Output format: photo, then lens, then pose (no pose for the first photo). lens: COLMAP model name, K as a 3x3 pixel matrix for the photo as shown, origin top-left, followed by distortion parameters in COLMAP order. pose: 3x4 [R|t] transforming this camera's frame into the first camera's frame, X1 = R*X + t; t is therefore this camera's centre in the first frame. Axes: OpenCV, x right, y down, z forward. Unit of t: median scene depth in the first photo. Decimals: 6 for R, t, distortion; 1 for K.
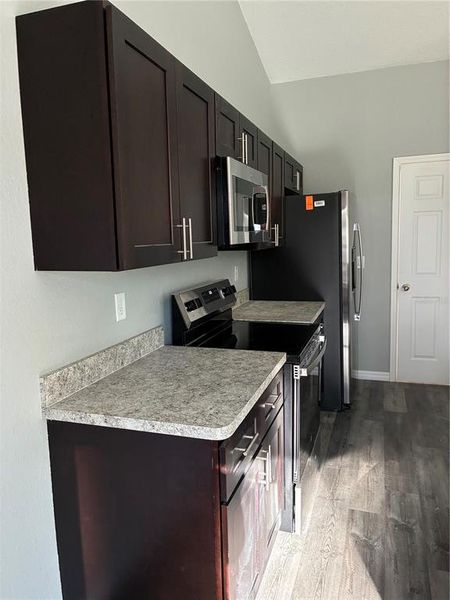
lens RADIAL K [[452.9, 0, 225.0], [0, 452.9, 300.0], [0, 0, 1]] dist [0.086402, -0.110234]
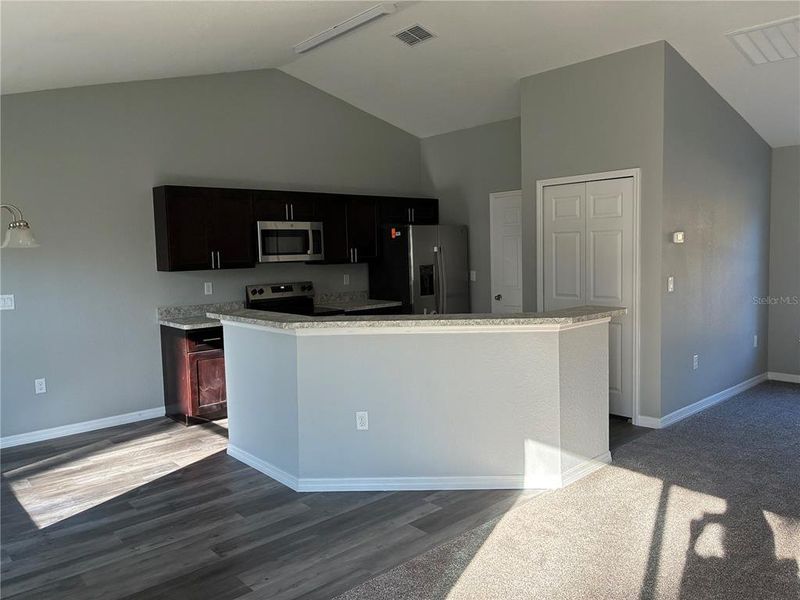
lens RADIAL K [[603.8, 0, 400.0], [0, 603.8, 300.0], [0, 0, 1]] dist [0.086402, -0.110234]
pose [[0.872304, 0.039904, -0.487333, 1.979411], [-0.063489, 0.997470, -0.031967, 0.101101], [0.484824, 0.058825, 0.872631, -1.128910]]
